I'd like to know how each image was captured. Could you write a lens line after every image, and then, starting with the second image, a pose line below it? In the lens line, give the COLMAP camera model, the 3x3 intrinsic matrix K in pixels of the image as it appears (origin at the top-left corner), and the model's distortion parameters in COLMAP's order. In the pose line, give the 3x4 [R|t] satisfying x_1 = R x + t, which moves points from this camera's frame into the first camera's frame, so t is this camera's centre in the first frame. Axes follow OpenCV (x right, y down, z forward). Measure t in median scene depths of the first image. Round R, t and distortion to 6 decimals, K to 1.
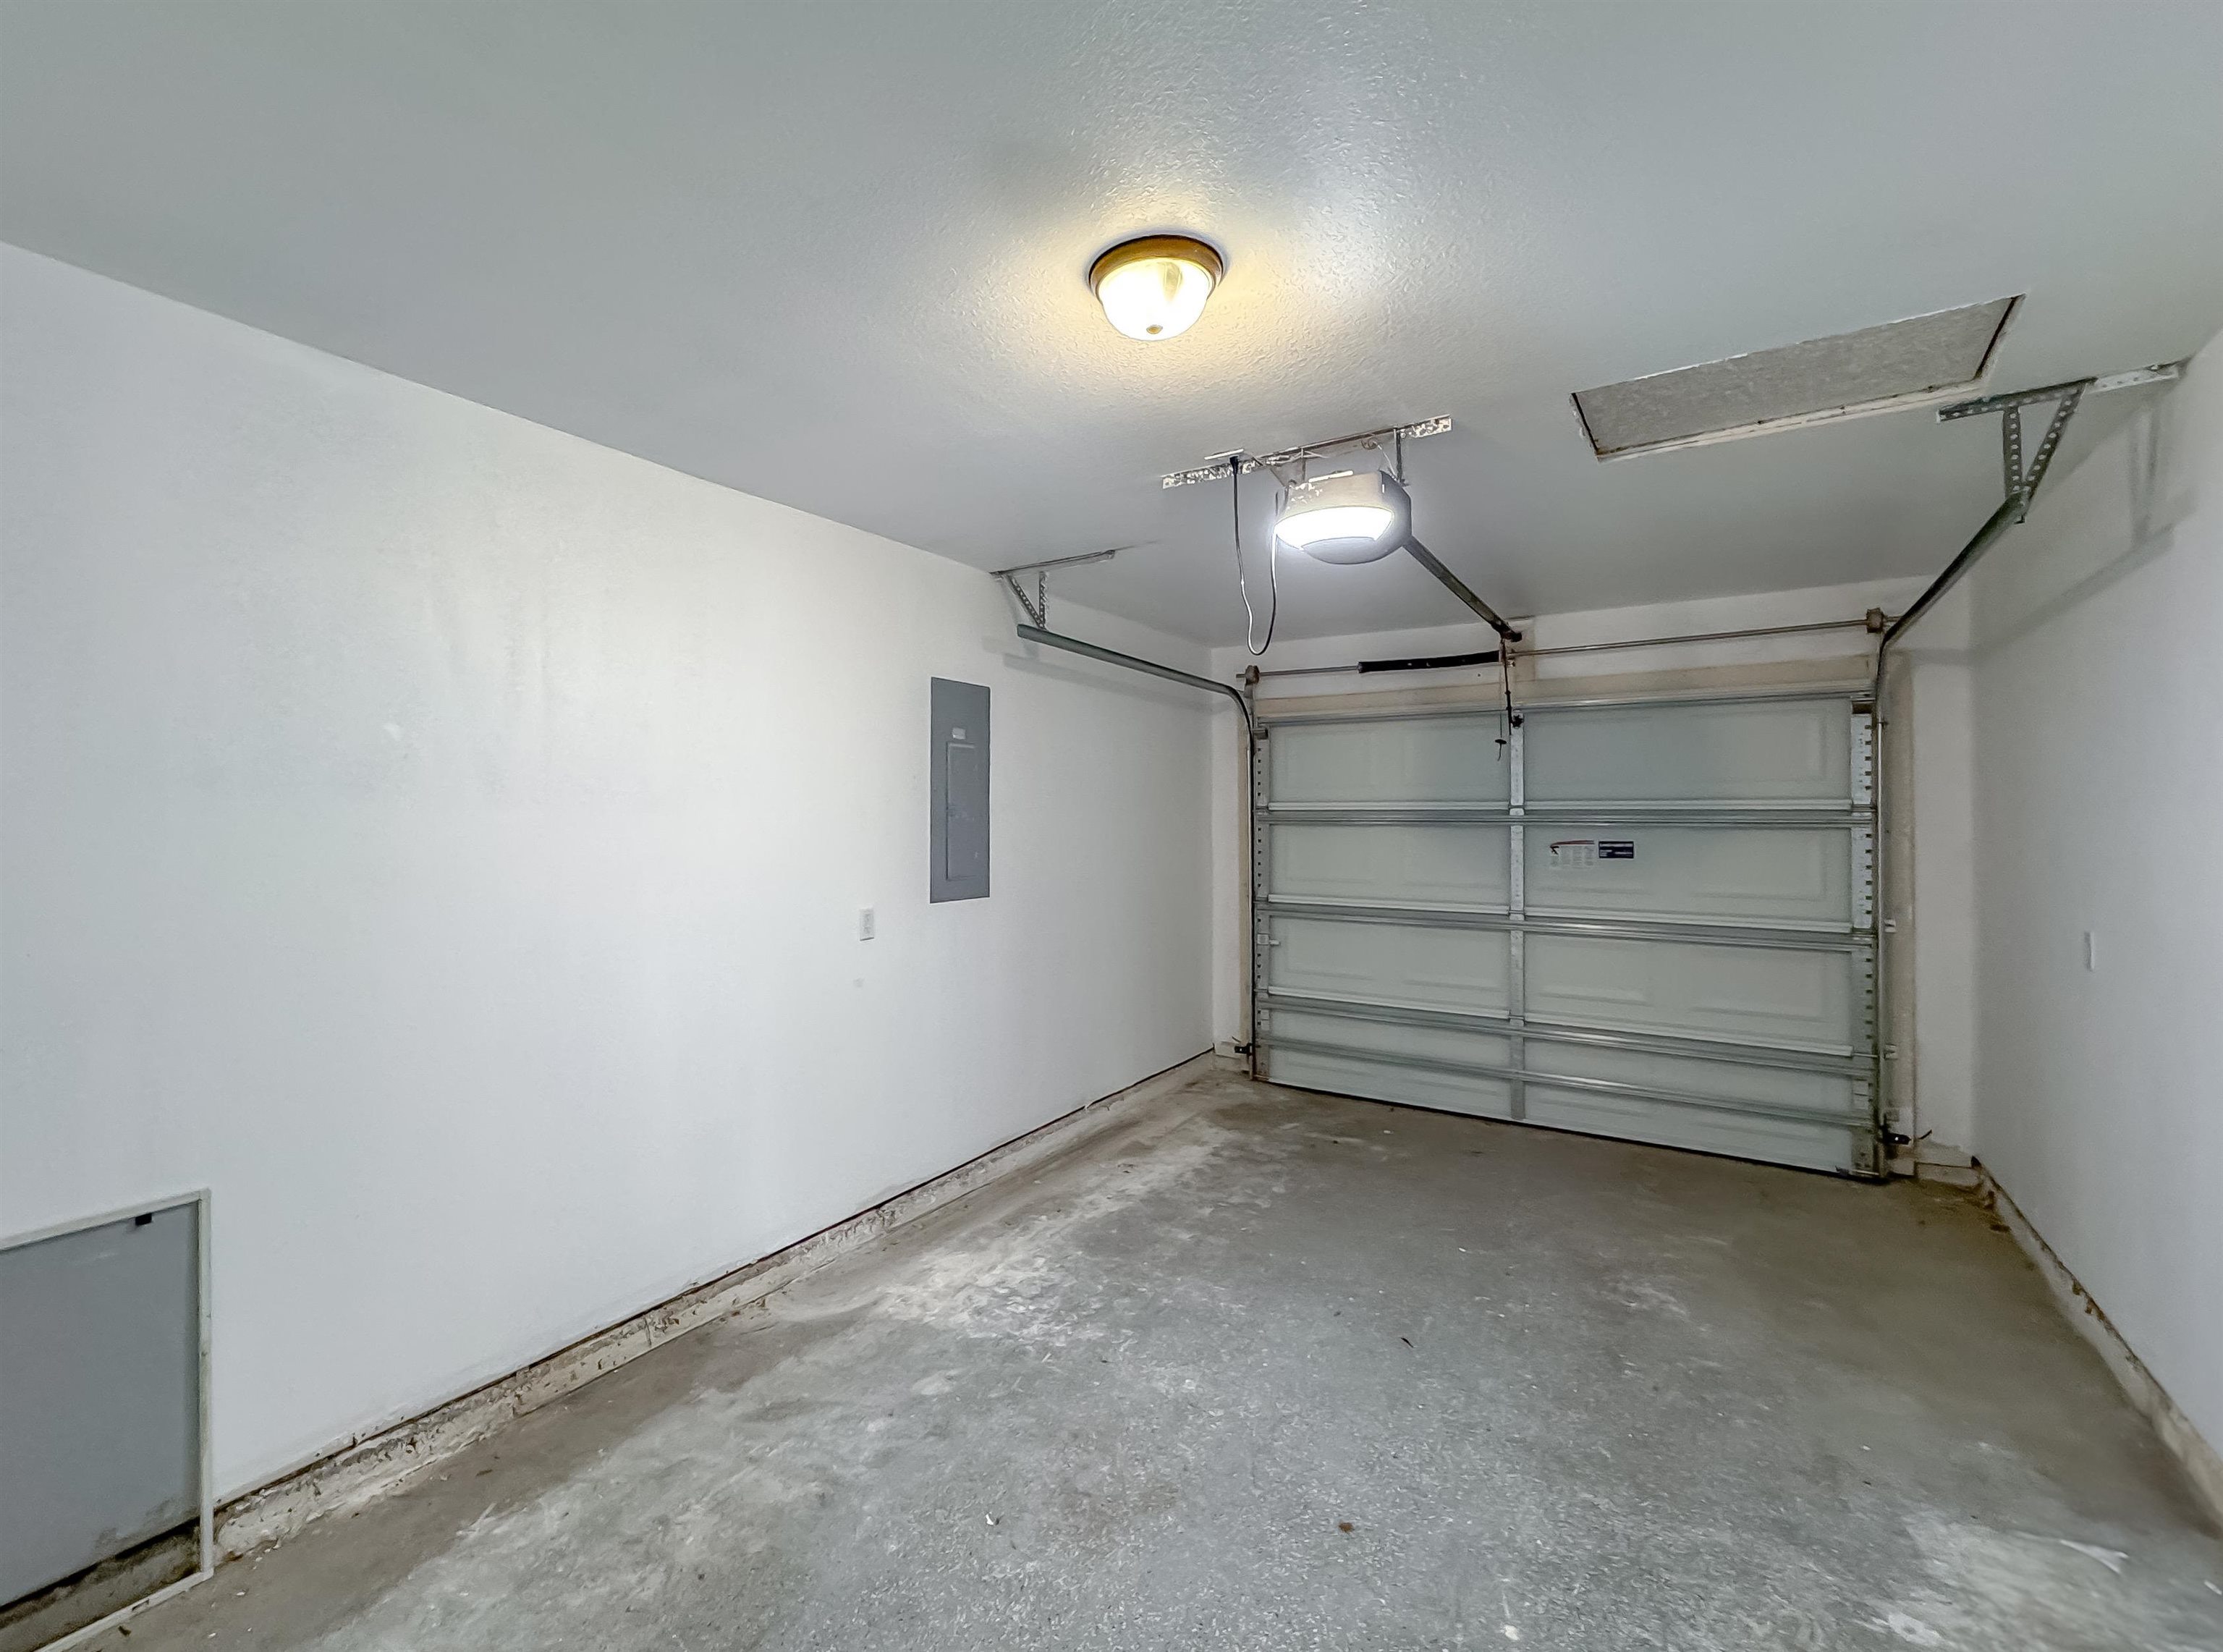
lens RADIAL K [[907.1, 0, 1044.2], [0, 907.1, 815.1], [0, 0, 1]] dist [-0.002169, 0.000309]
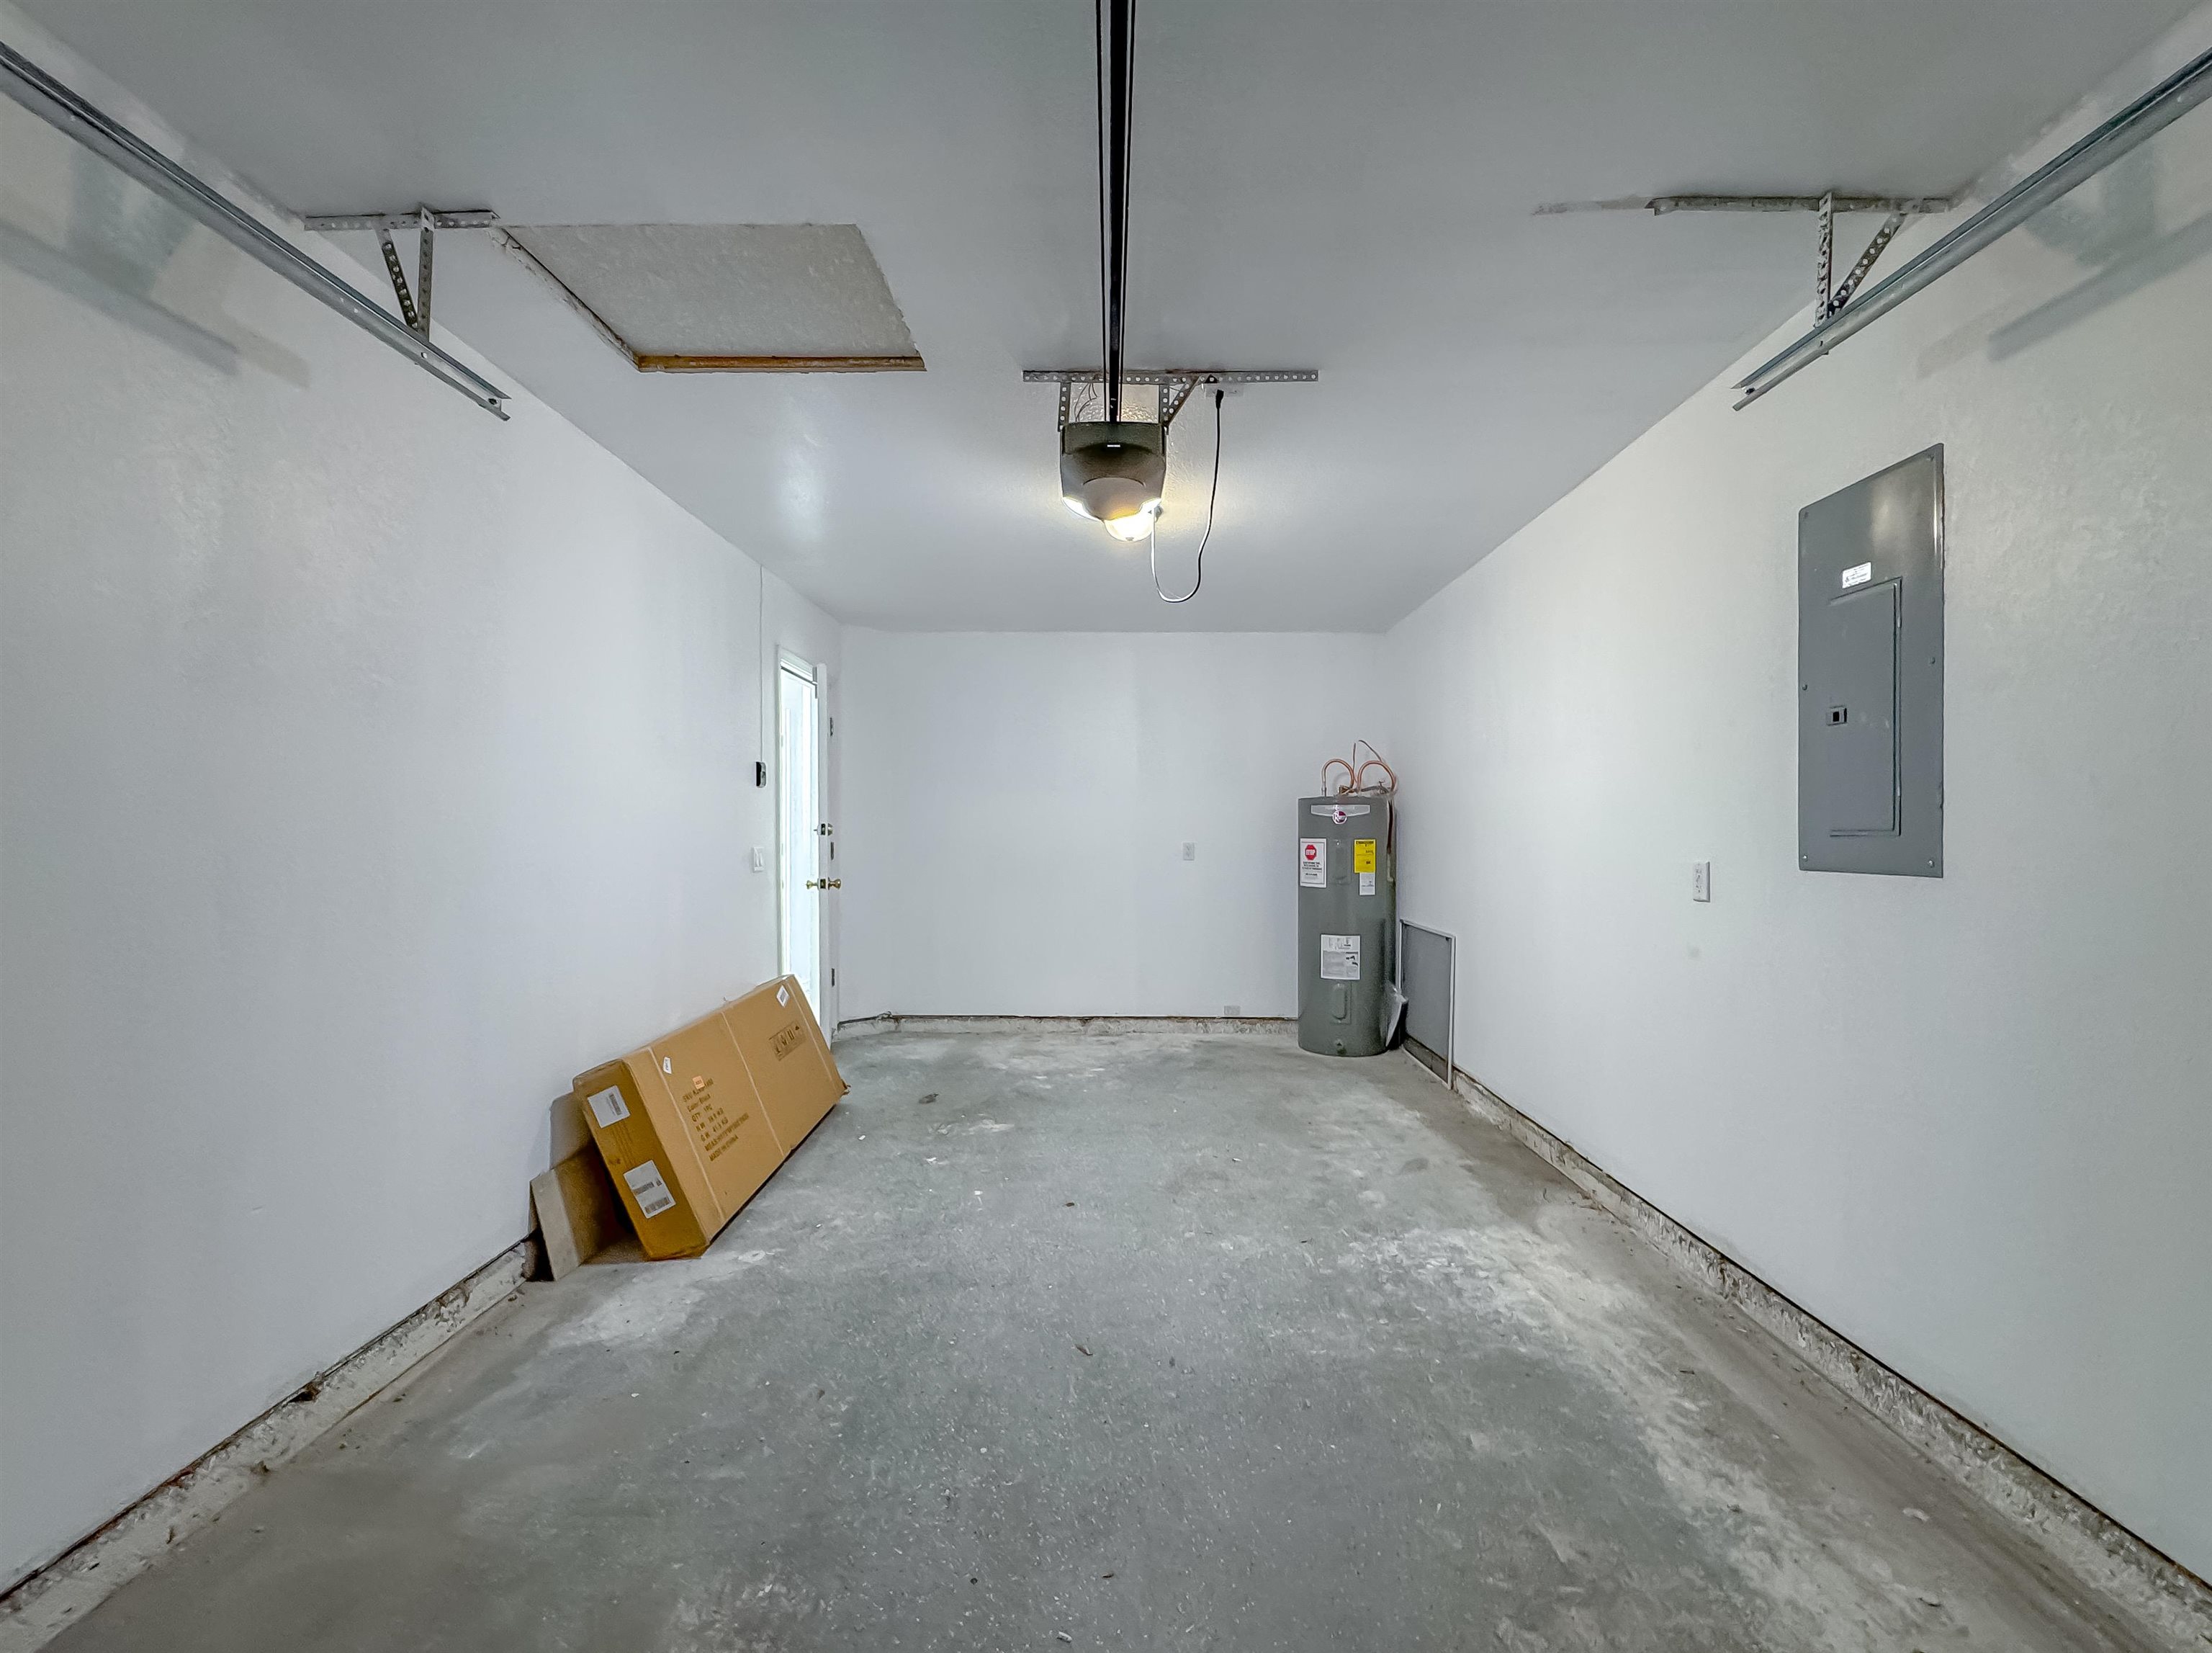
lens RADIAL K [[902.7, 0, 1107.7], [0, 902.7, 830.2], [0, 0, 1]] dist [-0.002169, 0.000309]
pose [[-0.820221, -0.002518, -0.572041, 0.834251], [0.004471, 0.999932, -0.010813, 0.099376], [0.572029, -0.011427, -0.820154, 1.646406]]
